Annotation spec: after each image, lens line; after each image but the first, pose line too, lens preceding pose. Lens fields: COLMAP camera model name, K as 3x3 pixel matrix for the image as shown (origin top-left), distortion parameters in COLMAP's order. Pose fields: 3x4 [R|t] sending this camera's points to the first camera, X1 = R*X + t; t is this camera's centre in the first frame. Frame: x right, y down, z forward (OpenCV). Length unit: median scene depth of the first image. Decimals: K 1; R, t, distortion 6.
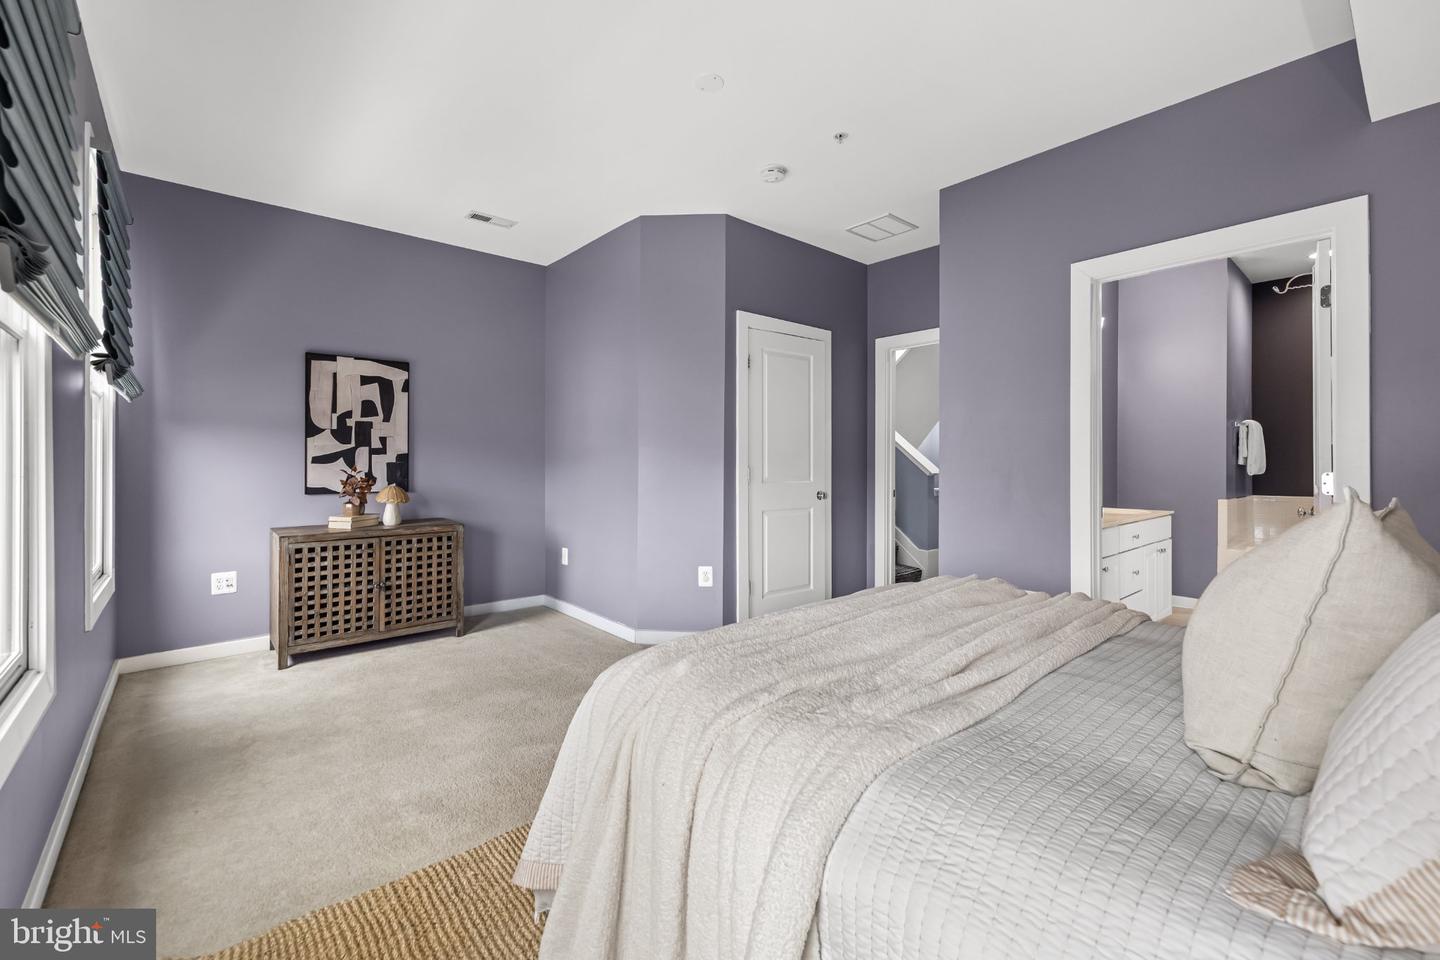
lens RADIAL K [[614.0, 0, 717.8], [0, 614.0, 463.0], [0, 0, 1]] dist [-0.001228, -0.000081]
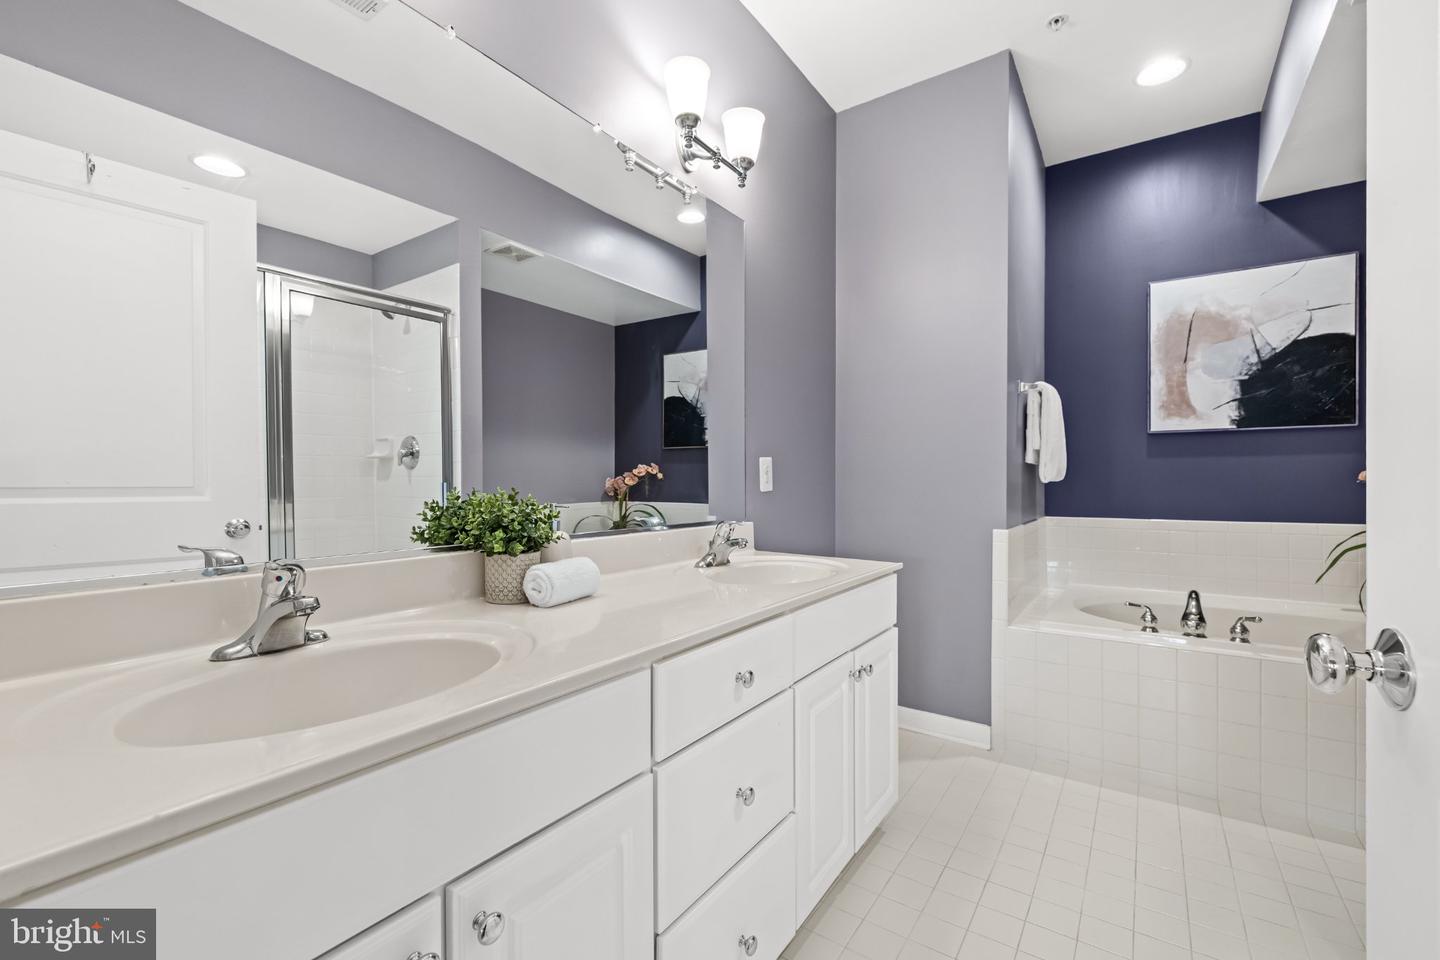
lens RADIAL K [[617.8, 0, 718.7], [0, 617.8, 484.8], [0, 0, 1]] dist [0.000502, 0.000115]
pose [[0.969149, -0.005709, 0.246409, 0.442741], [0.002743, 0.999920, 0.012378, 0.014337], [-0.246459, -0.011321, 0.969087, 0.528225]]
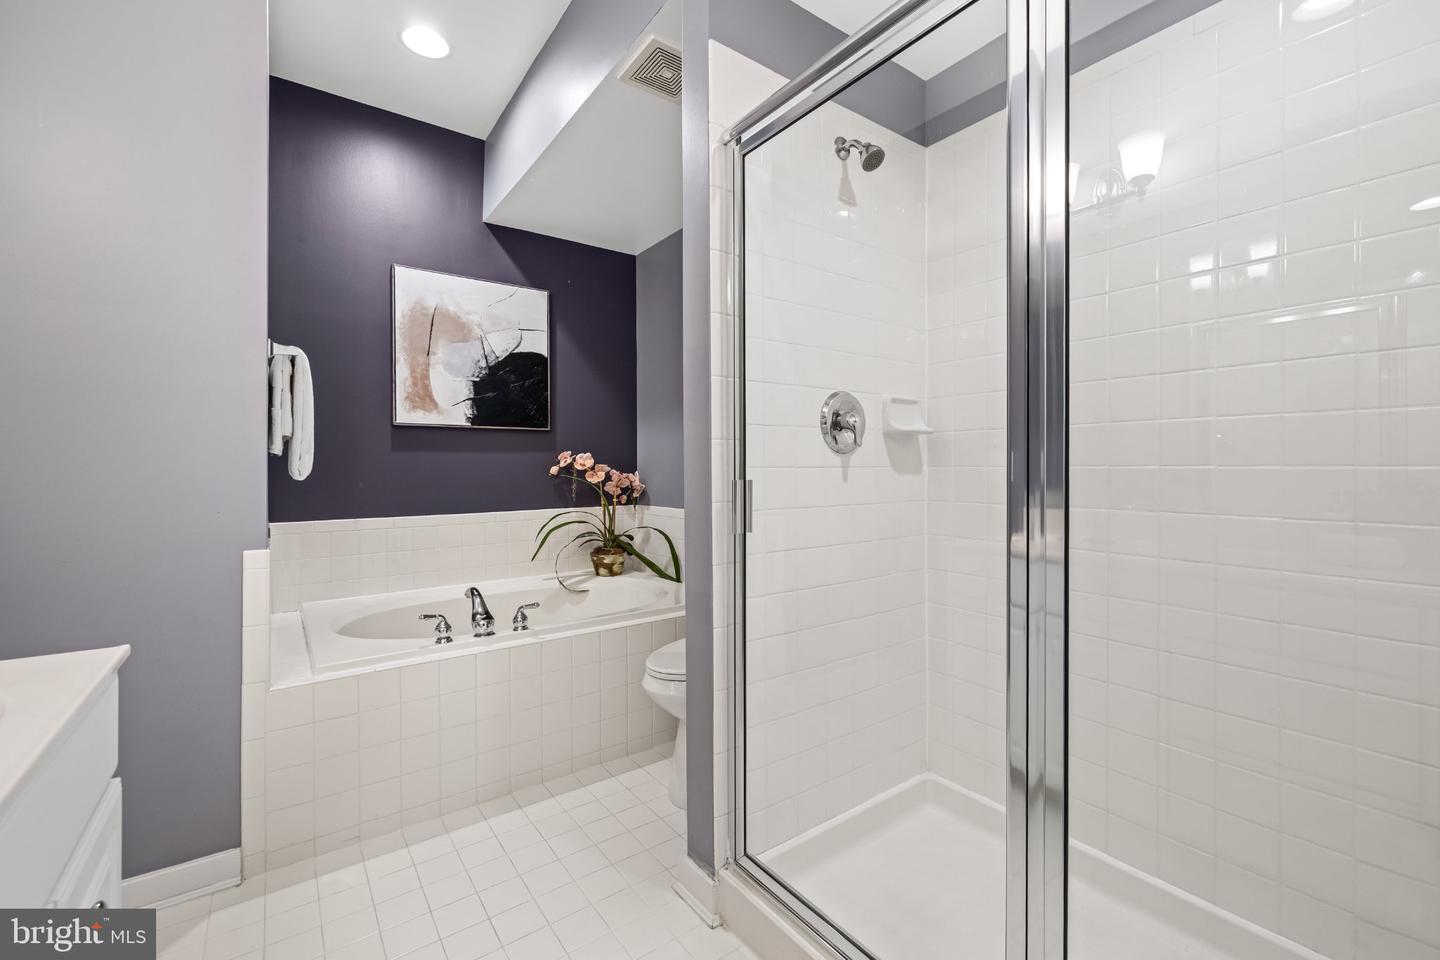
lens RADIAL K [[608.5, 0, 724.5], [0, 608.5, 468.0], [0, 0, 1]] dist [0.000237, 0.000041]
pose [[0.079550, 0.000271, 0.996831, 0.470771], [0.003719, 0.999993, -0.000569, 0.013284], [-0.996824, 0.003753, 0.079548, 0.668475]]
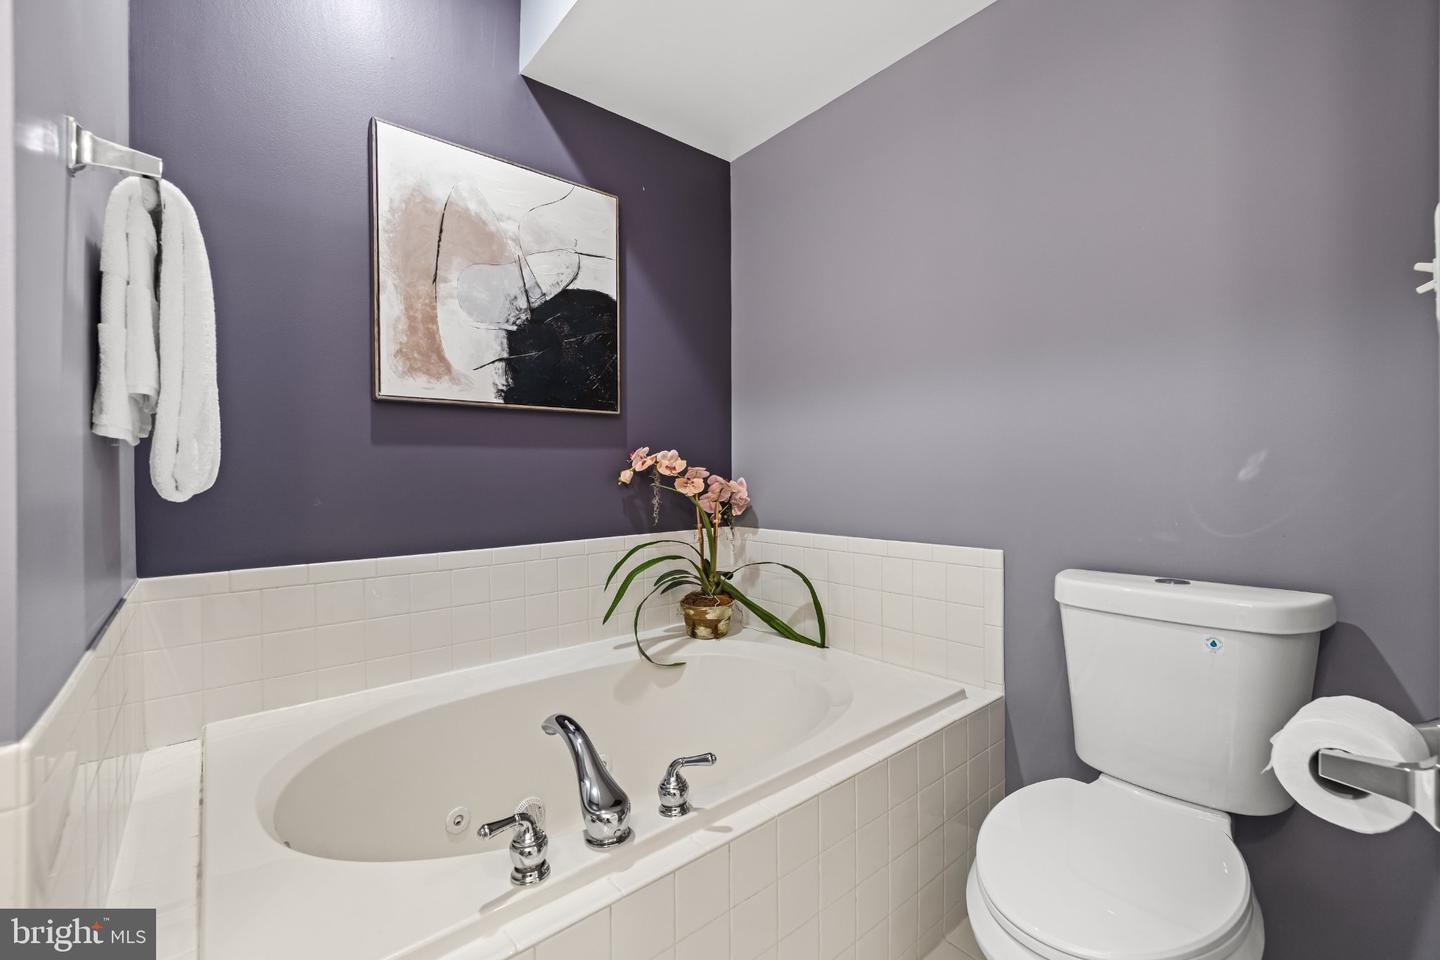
lens RADIAL K [[607.0, 0, 721.1], [0, 607.0, 477.2], [0, 0, 1]] dist [0.004452, 0.000406]
pose [[0.018166, -0.005966, 0.999817, 0.685720], [0.004801, 0.999971, 0.005880, 0.013132], [-0.999823, 0.004693, 0.018194, 0.828067]]
